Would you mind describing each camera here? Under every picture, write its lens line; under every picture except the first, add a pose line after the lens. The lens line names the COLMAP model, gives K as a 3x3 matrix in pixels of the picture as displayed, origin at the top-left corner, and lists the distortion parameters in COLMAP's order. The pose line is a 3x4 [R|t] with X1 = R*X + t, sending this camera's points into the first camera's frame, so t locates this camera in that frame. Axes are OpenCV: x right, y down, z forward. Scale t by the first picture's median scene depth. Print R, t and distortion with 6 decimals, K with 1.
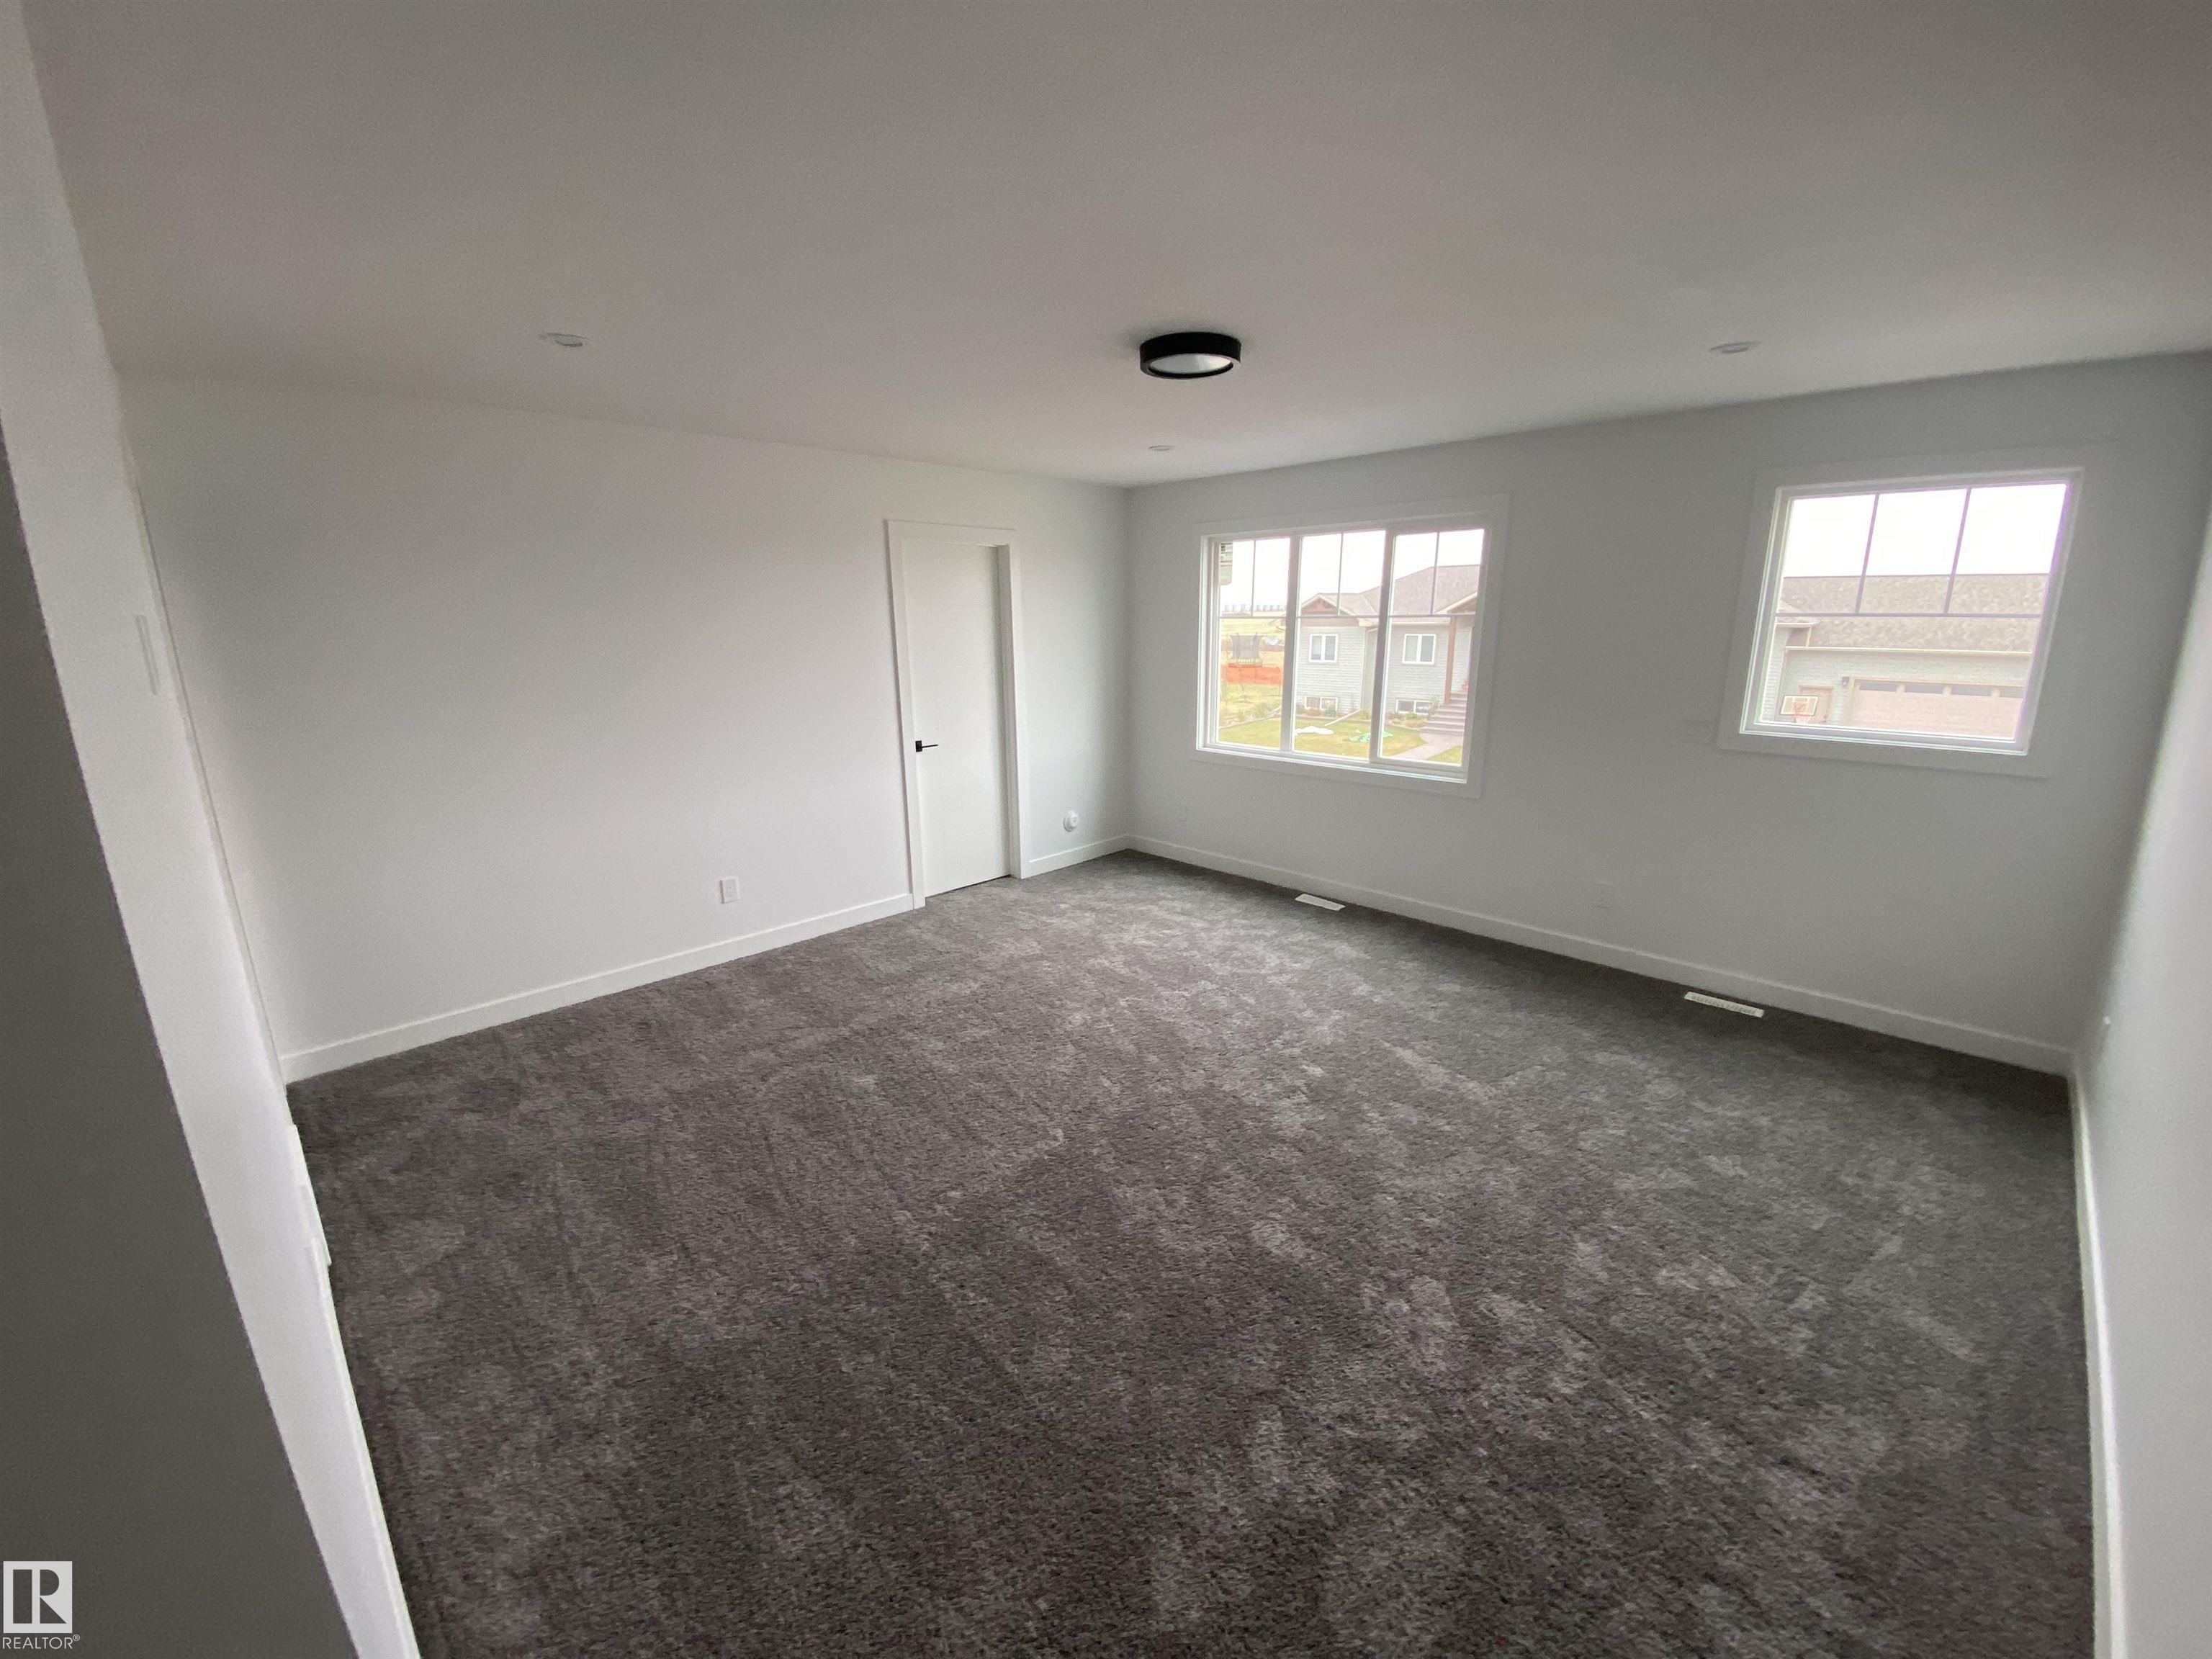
lens RADIAL K [[908.0, 0, 1106.0], [0, 908.0, 829.5], [0, 0, 1]] dist [-0.014846, -0.000196]
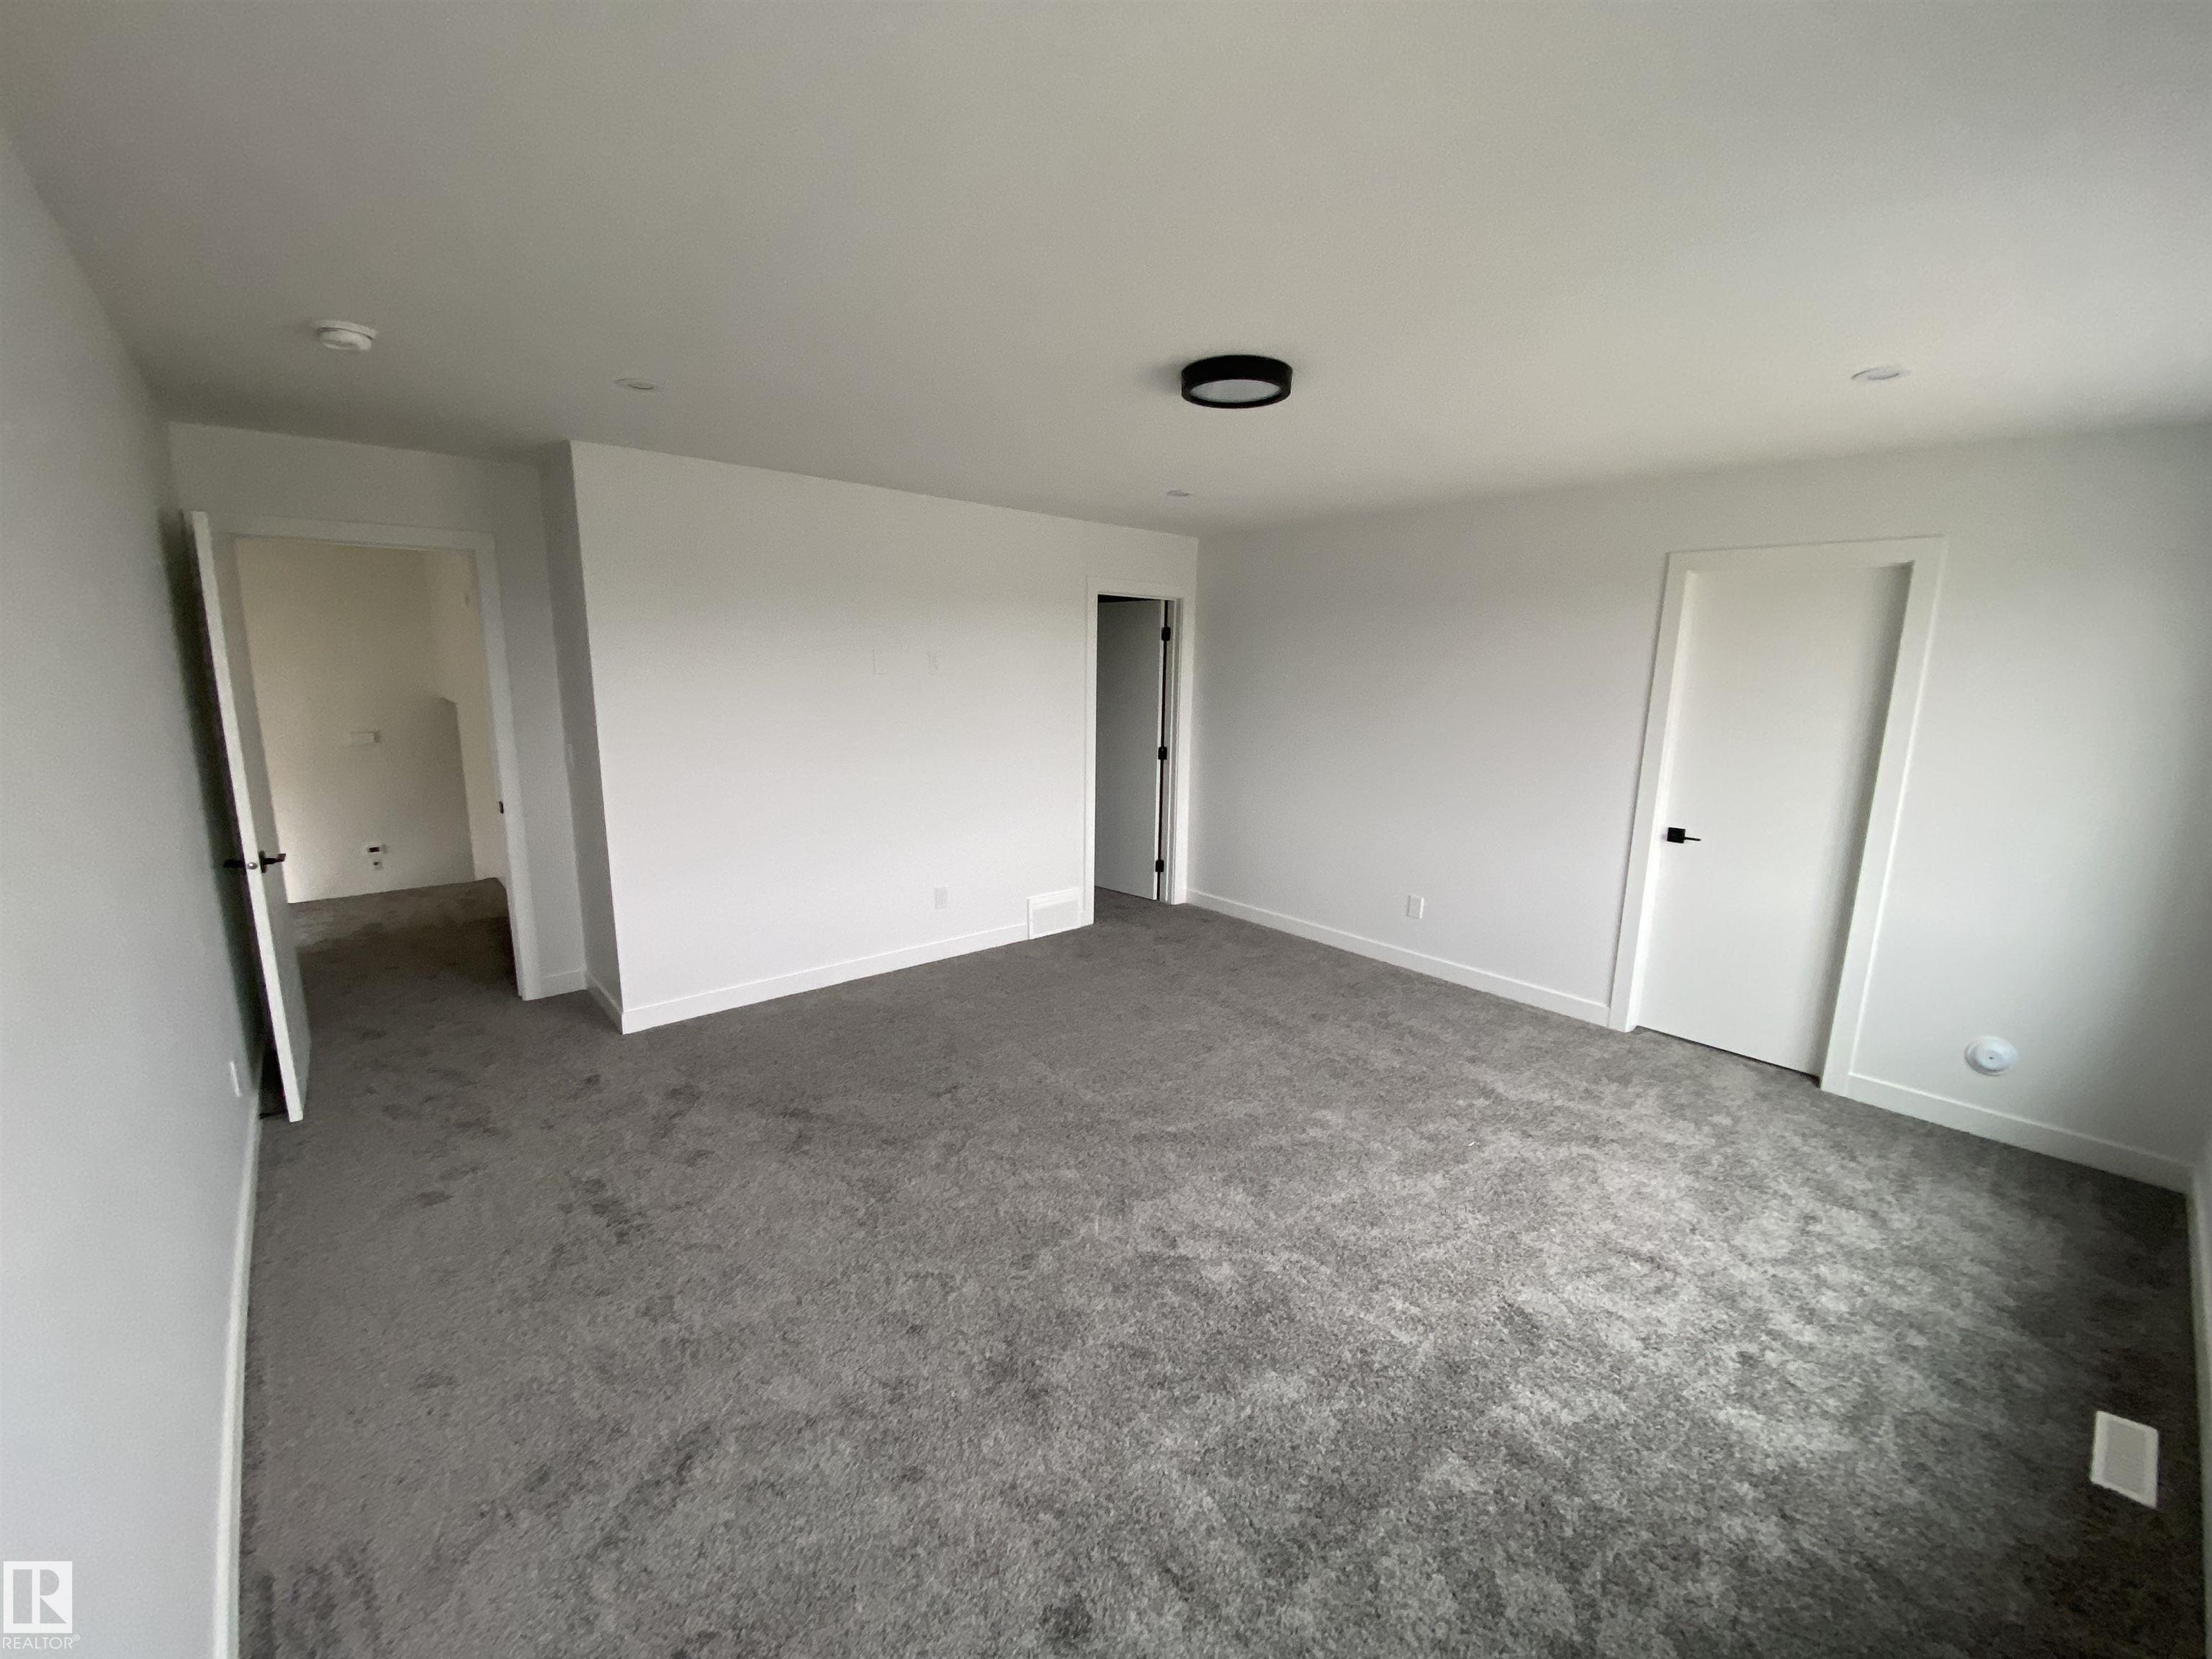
lens RADIAL K [[908.0, 0, 1106.0], [0, 908.0, 829.5], [0, 0, 1]] dist [-0.014846, -0.000196]
pose [[-0.073443, 0.195693, -0.977911, 0.644449], [-0.259704, 0.942976, 0.208206, -0.145901], [0.962891, 0.269259, -0.018433, 0.616794]]
